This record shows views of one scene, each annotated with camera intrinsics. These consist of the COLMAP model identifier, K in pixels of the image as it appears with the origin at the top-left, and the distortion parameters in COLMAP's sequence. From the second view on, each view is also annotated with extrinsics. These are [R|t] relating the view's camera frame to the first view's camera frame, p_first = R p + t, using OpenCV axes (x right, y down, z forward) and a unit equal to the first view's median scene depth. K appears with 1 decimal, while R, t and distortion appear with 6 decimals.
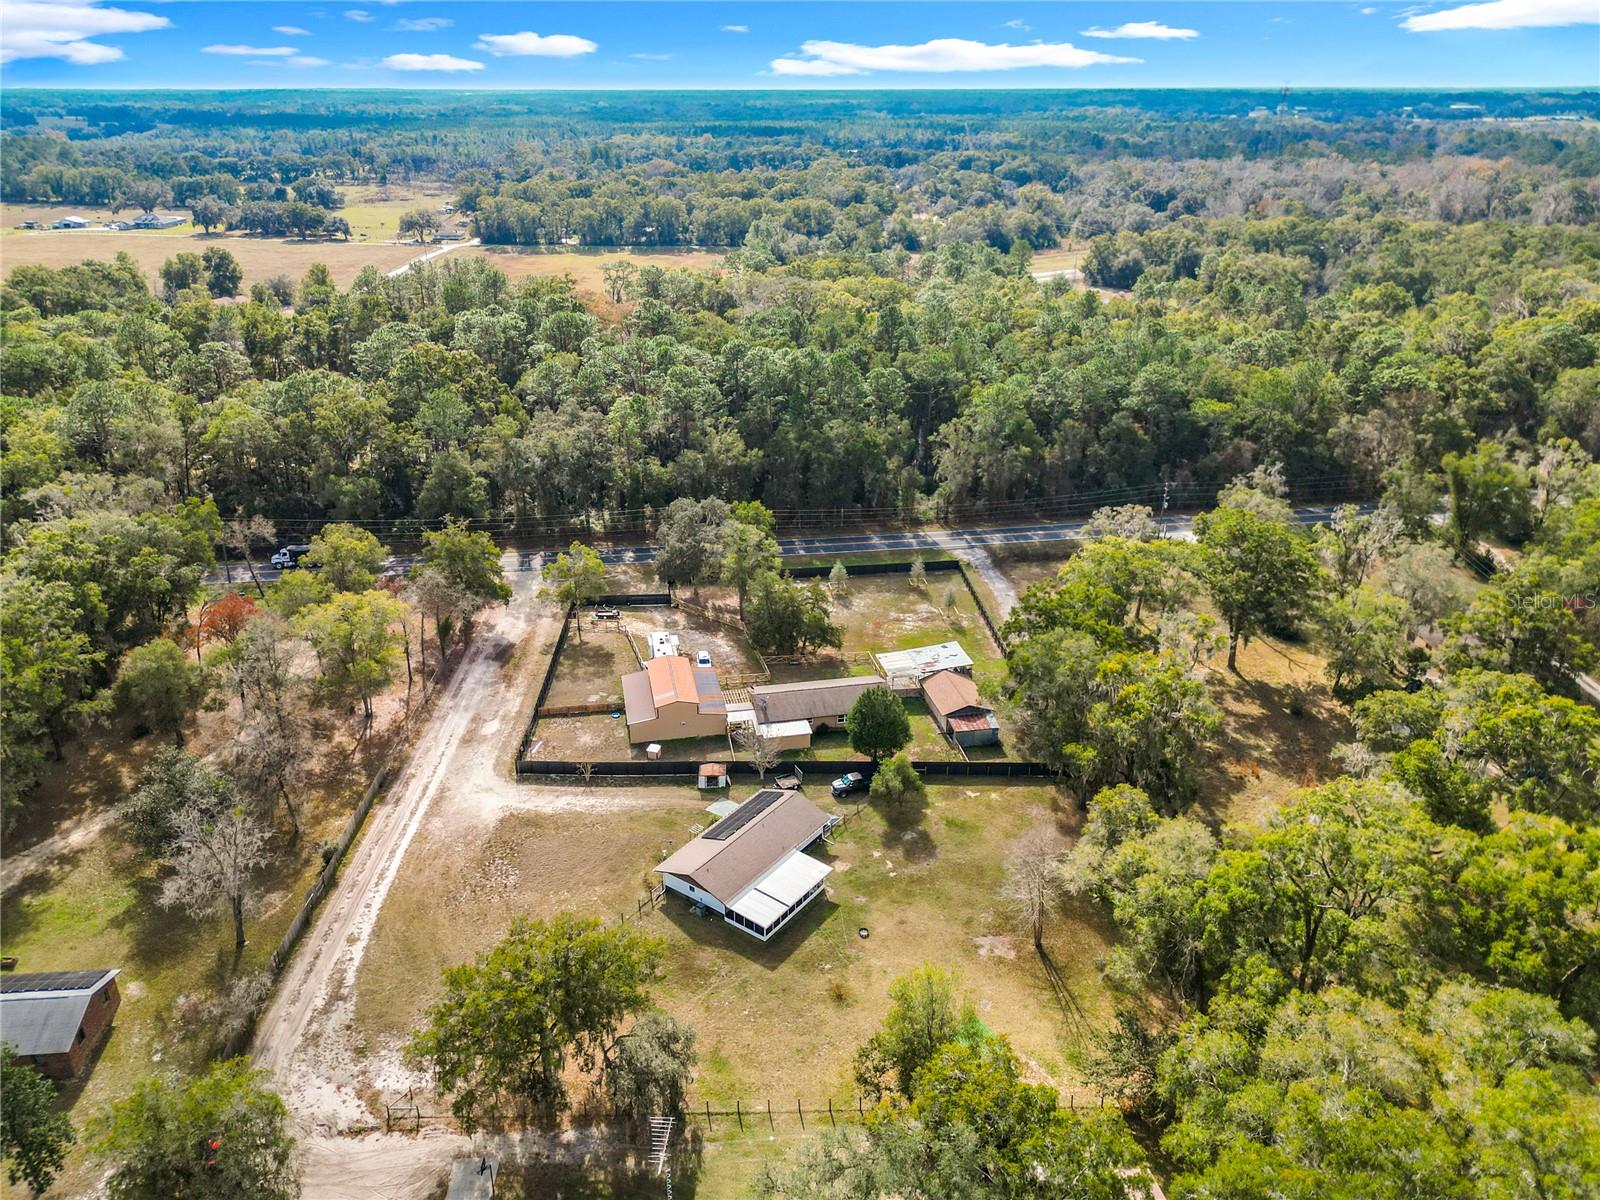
lens RADIAL K [[1095.1, 0, 800.1], [0, 1095.1, 641.1], [0, 0, 1]] dist [0.010205, -0.003637]
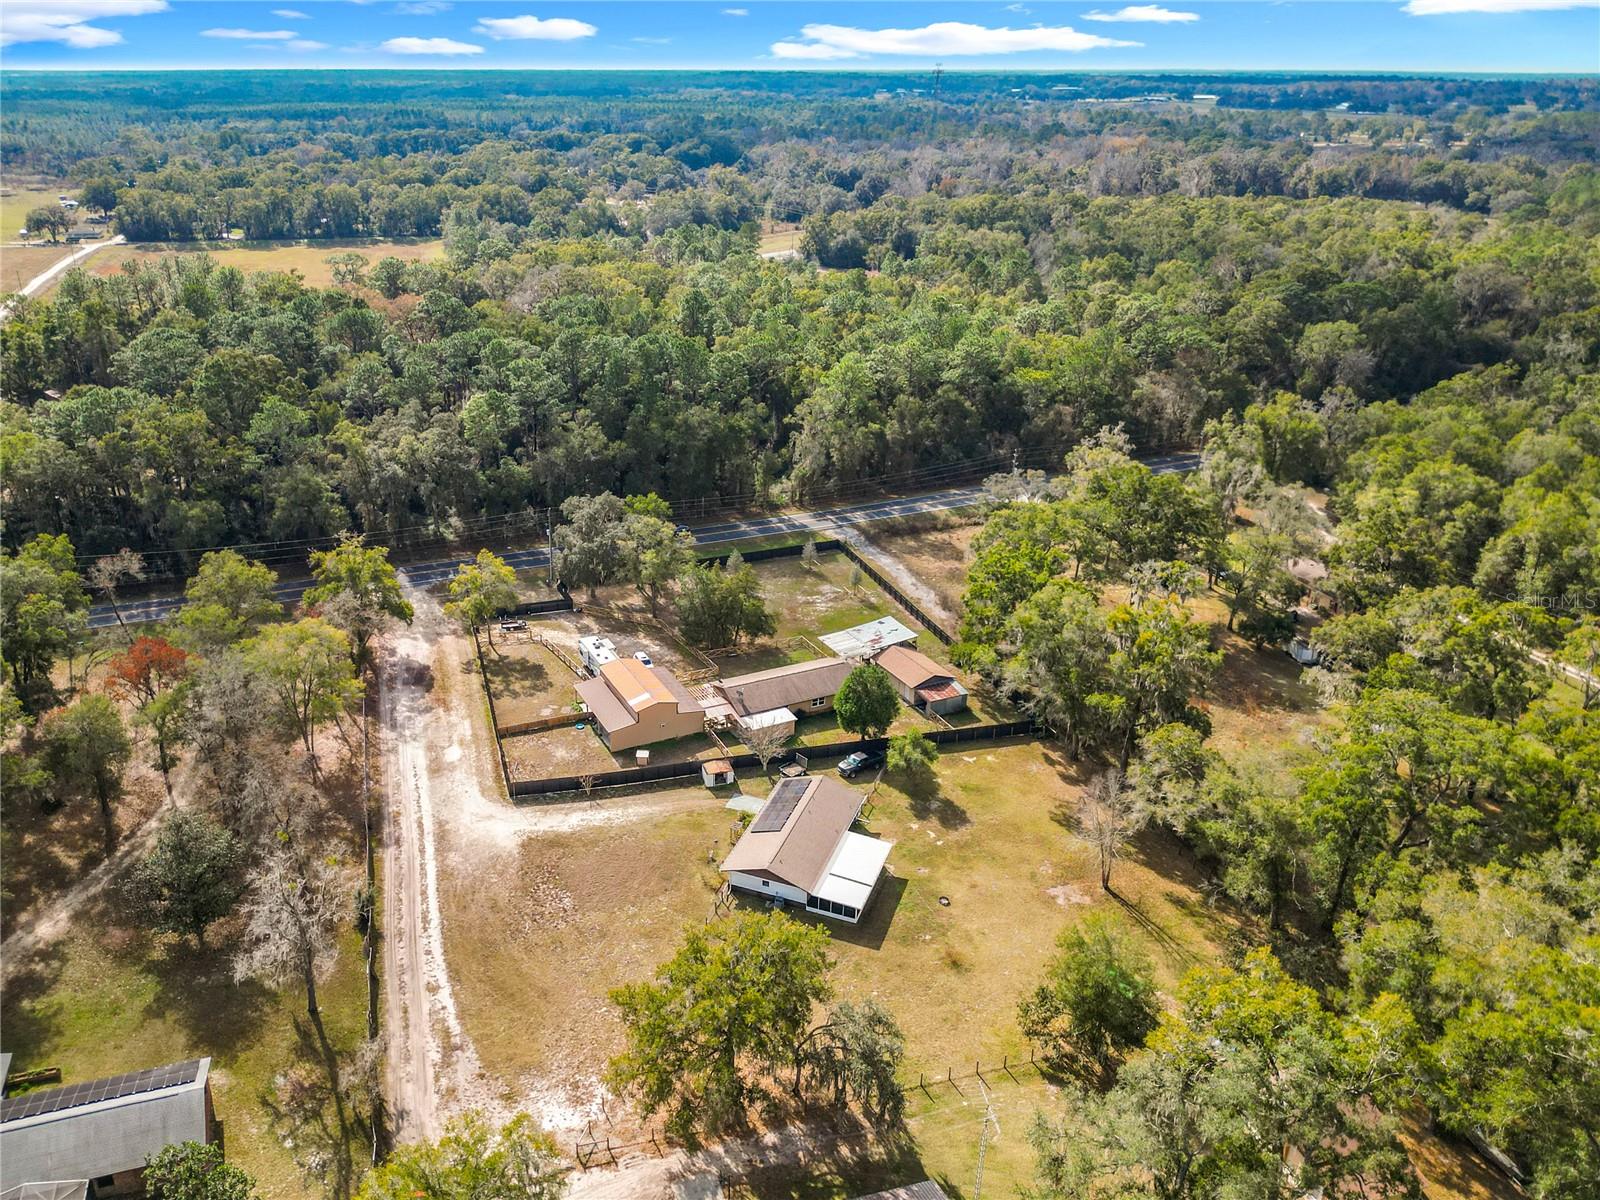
lens RADIAL K [[1152.7, 0, 800.0], [0, 1152.7, 600.0], [0, 0, 1]] dist [0.003694, -0.000314]
pose [[0.972674, -0.093734, 0.212411, -0.190823], [0.101152, 0.994574, -0.024305, 0.003223], [-0.208980, 0.045127, 0.976878, -0.011239]]
